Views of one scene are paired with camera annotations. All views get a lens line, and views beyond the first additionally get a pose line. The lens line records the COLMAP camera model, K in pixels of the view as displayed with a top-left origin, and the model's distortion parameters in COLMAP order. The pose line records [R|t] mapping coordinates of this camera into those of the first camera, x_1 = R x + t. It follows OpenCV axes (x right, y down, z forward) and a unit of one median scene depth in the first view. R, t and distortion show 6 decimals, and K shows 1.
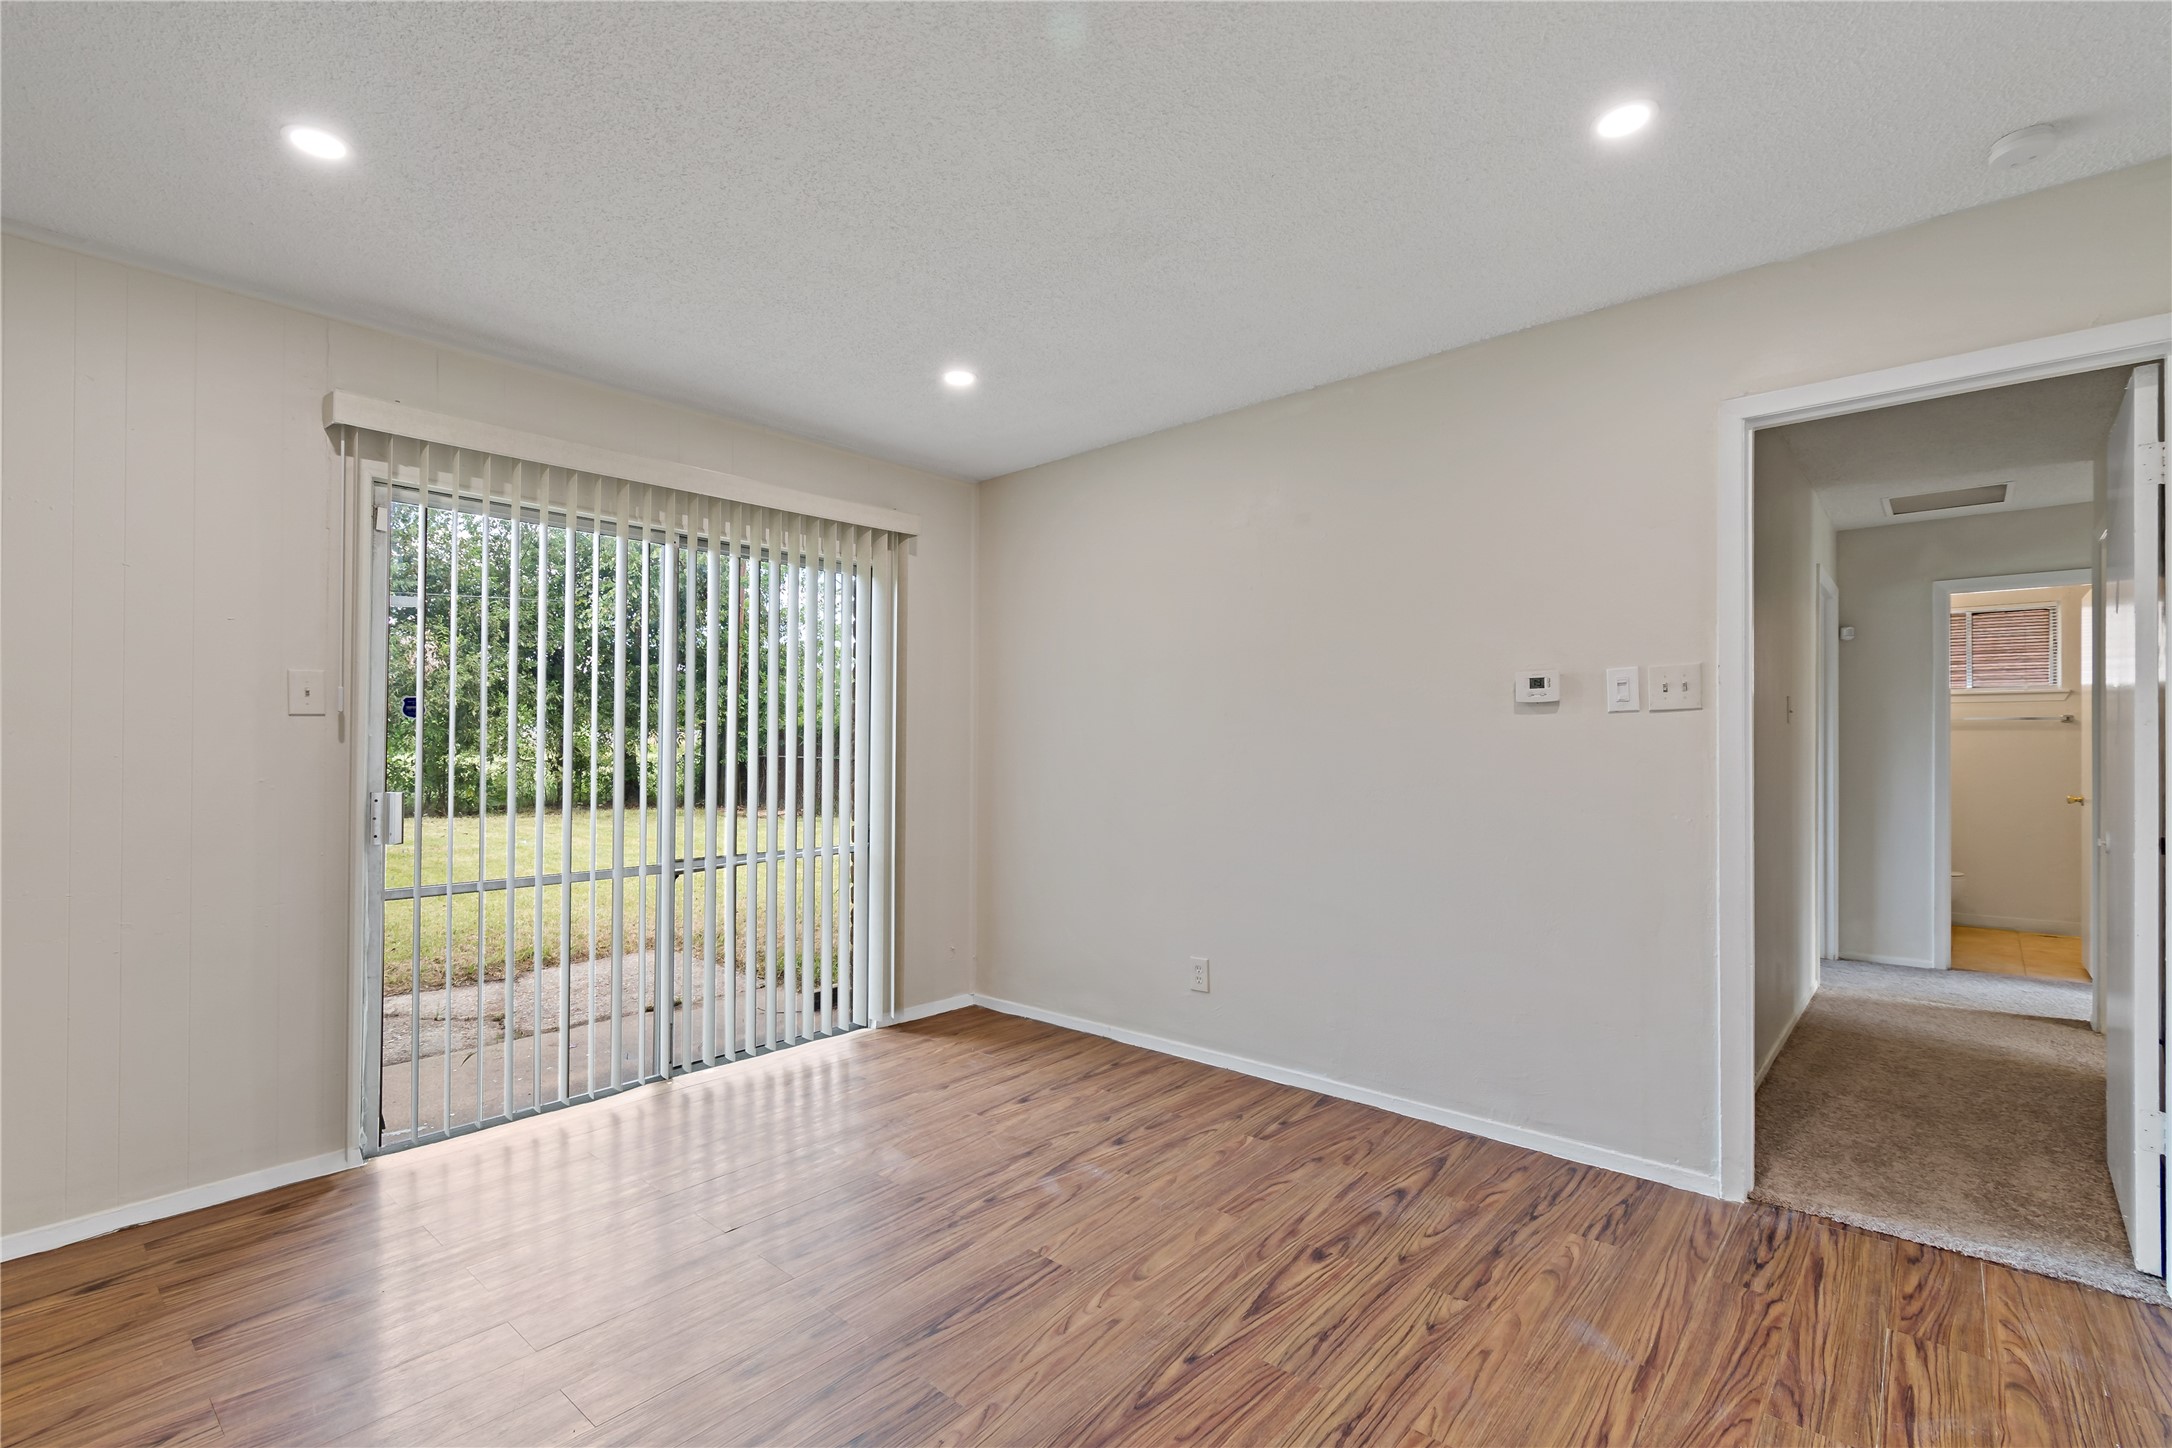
lens RADIAL K [[976.1, 0, 1094.4], [0, 976.1, 728.2], [0, 0, 1]] dist [0.000305, -0.000636]
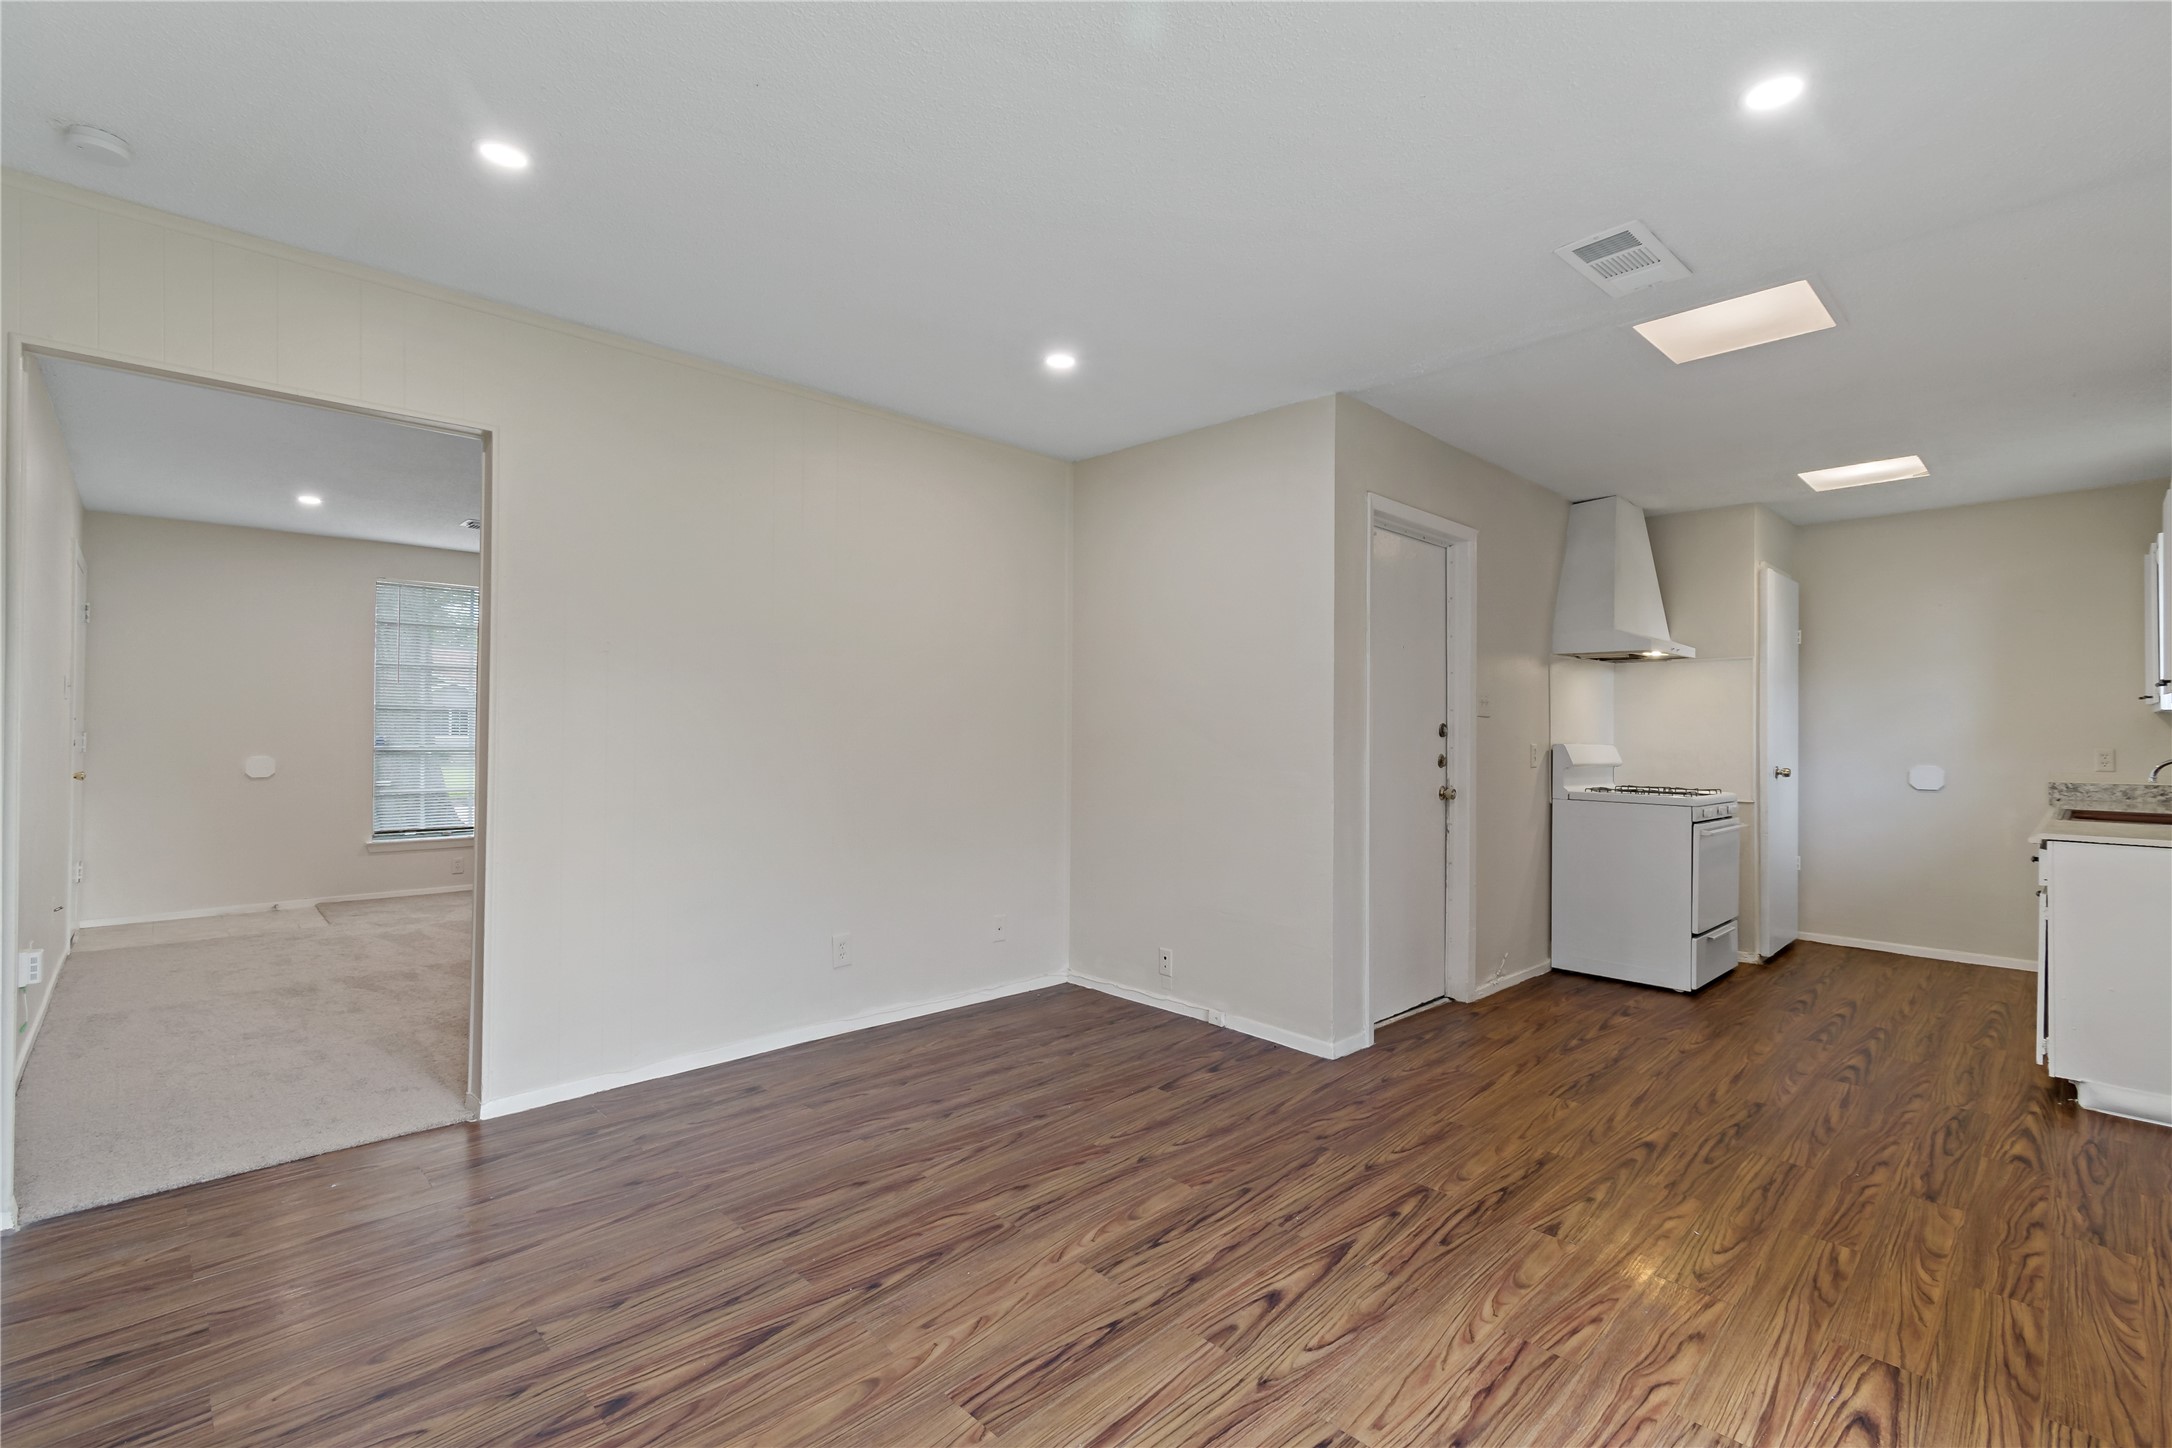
lens RADIAL K [[958.2, 0, 1123.3], [0, 958.2, 739.6], [0, 0, 1]] dist [0.022679, -0.007266]
pose [[-0.998885, -0.011771, 0.045710, -0.178113], [-0.012224, 0.999879, -0.009636, 0.032798], [-0.045591, -0.010184, -0.998908, 1.656365]]
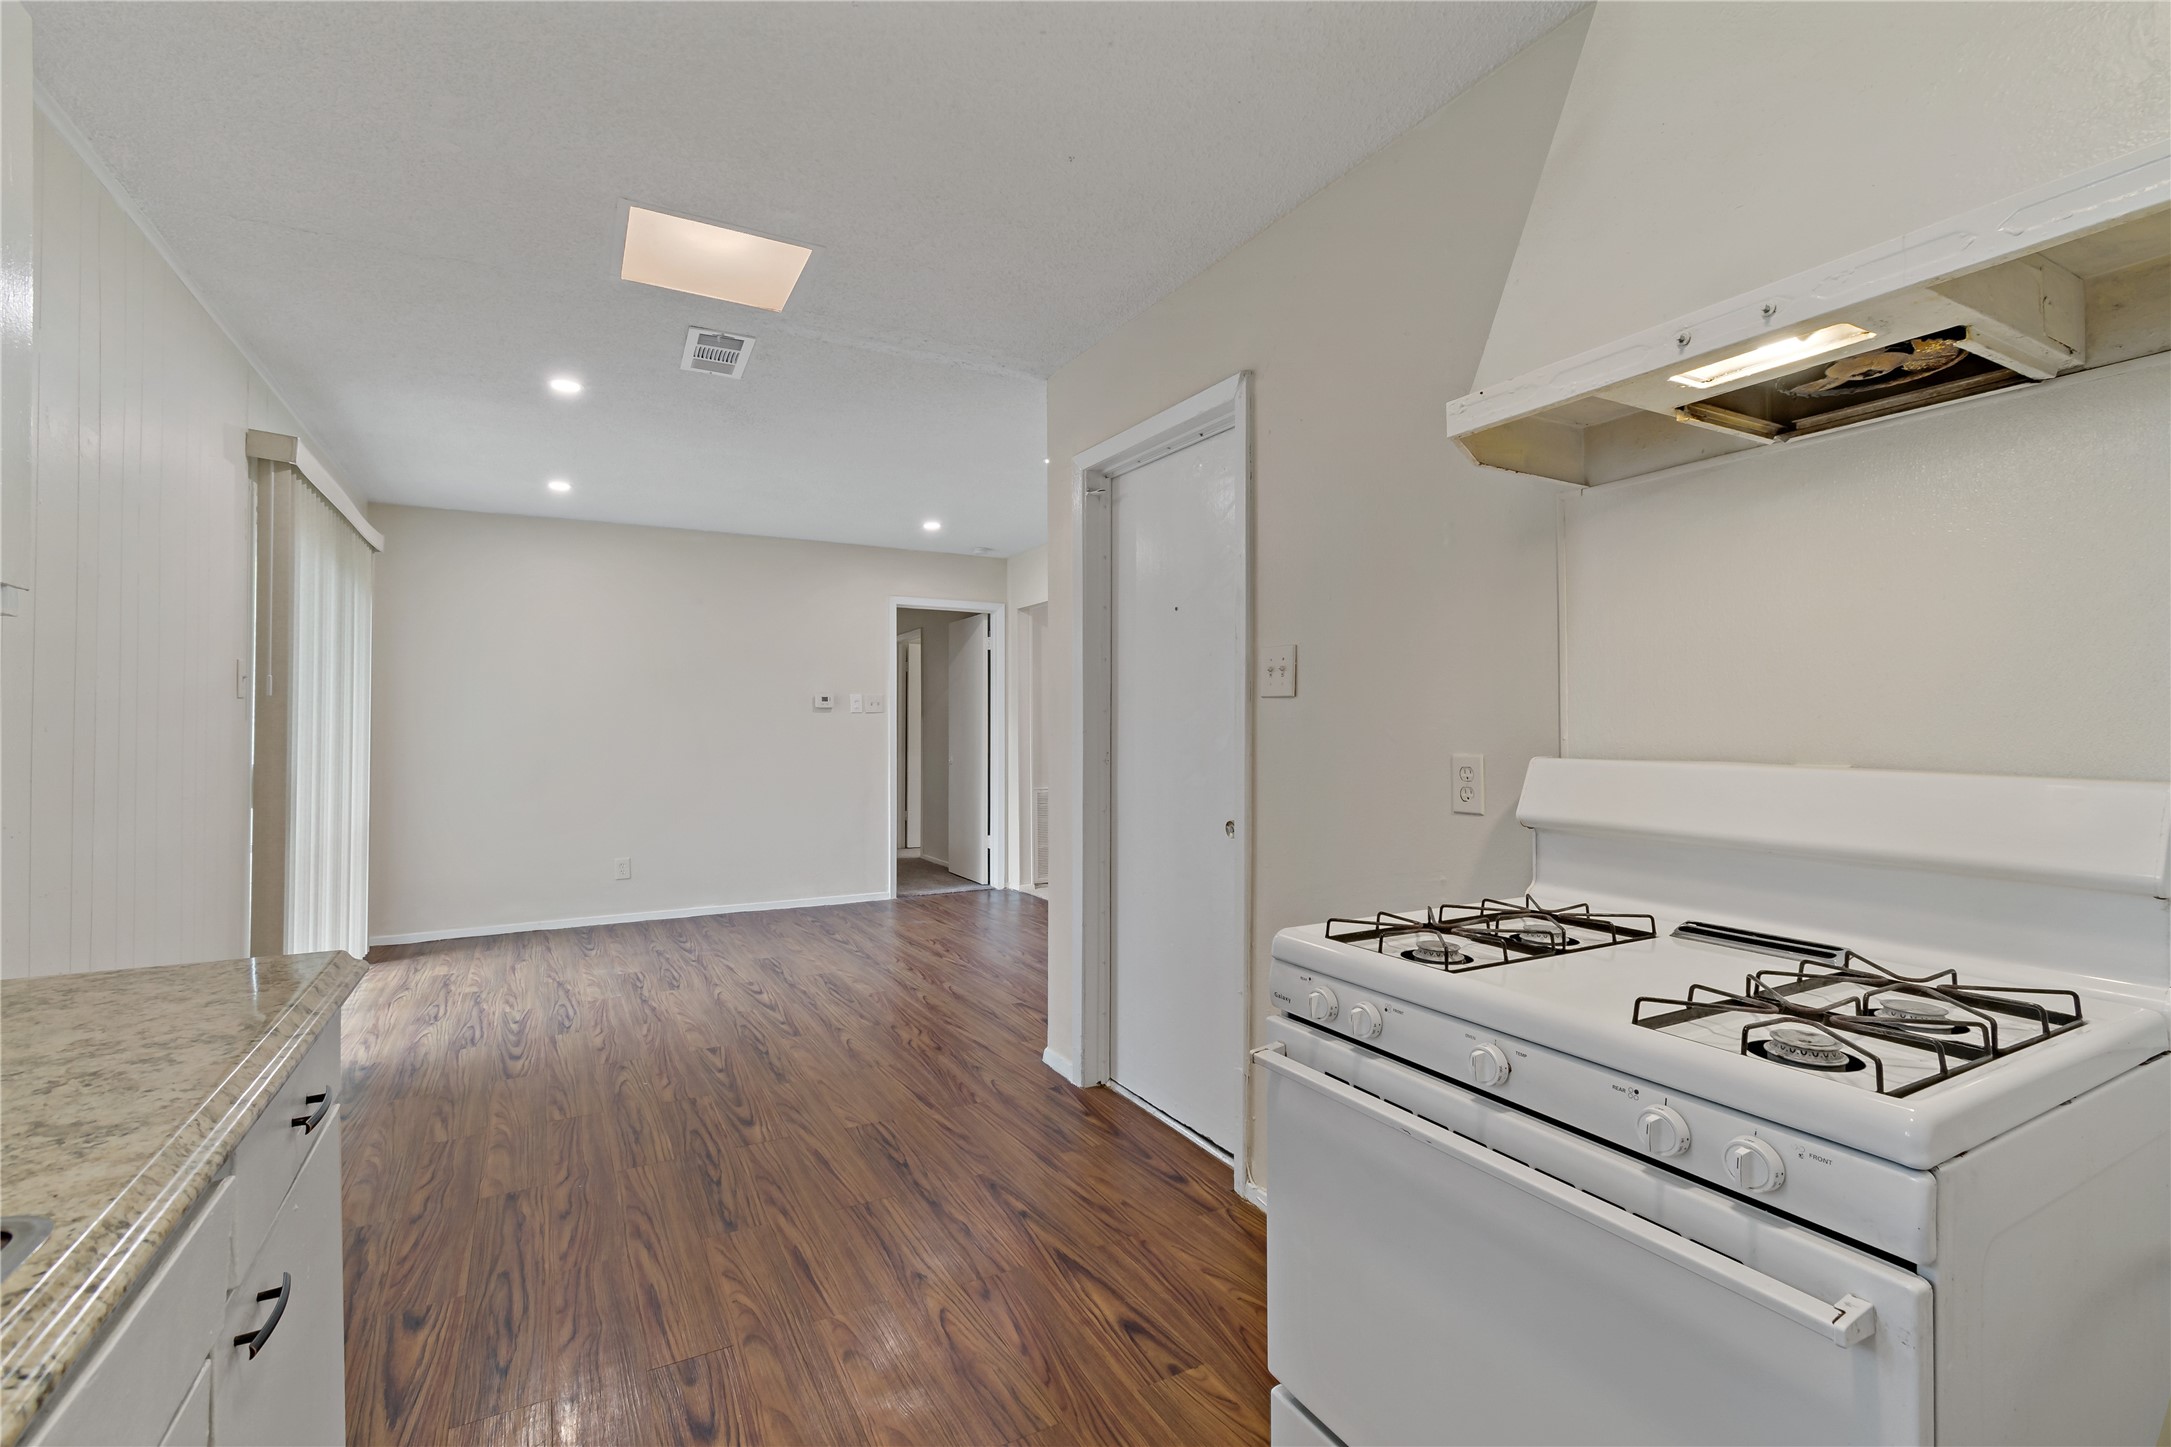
lens RADIAL K [[1011.8, 0, 1085.5], [0, 1011.8, 723.5], [0, 0, 1]] dist [0.027895, -0.000058]
pose [[0.339890, 0.003076, 0.940460, -1.886648], [-0.016331, 0.999863, 0.002632, -0.007665], [-0.940324, -0.016253, 0.339893, -0.447231]]
